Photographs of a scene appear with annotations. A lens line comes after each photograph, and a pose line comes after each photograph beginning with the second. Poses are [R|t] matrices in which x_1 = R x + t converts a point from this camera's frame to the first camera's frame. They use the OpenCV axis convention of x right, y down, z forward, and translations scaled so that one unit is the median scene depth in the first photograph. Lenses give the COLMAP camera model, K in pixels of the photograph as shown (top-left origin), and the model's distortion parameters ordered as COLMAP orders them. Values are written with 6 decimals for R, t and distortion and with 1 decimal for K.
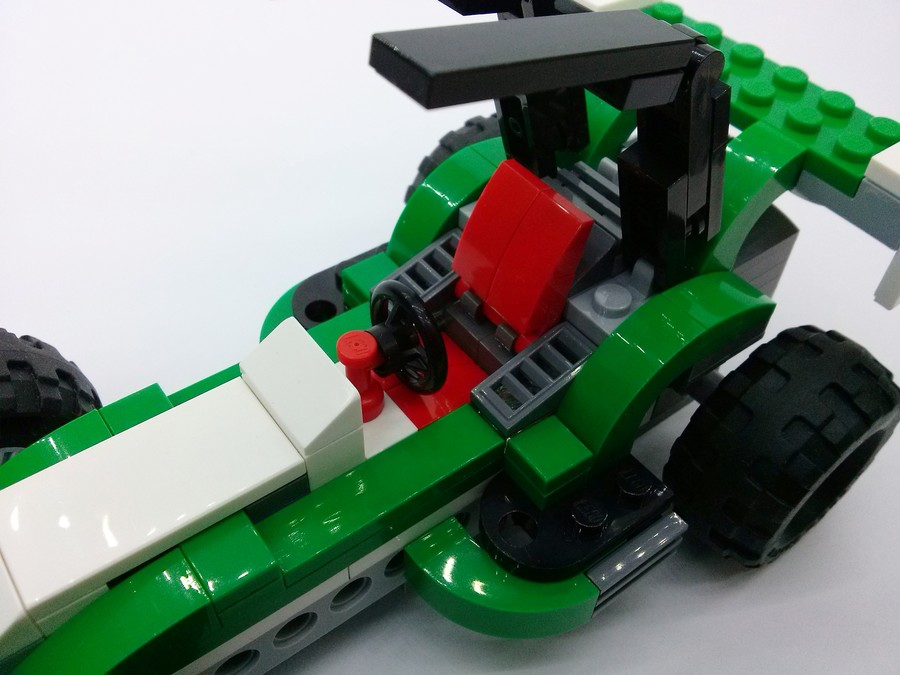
lens RADIAL K [[822.5, 0, 450.0], [0, 822.5, 337.5], [0, 0, 1]] dist [0.074607, -0.291170]
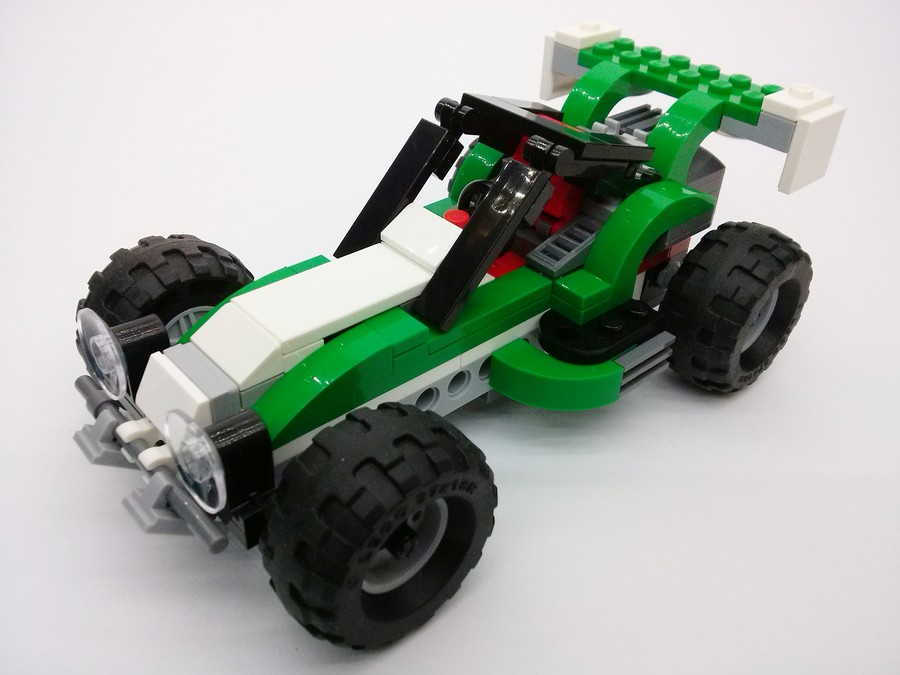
lens RADIAL K [[822.5, 0, 450.0], [0, 822.5, 337.5], [0, 0, 1]] dist [0.074607, -0.291170]
pose [[0.995985, -0.046889, 0.076252, -0.236329], [0.059671, 0.982742, -0.175094, 0.468143], [-0.066726, 0.178941, 0.981594, -0.456374]]
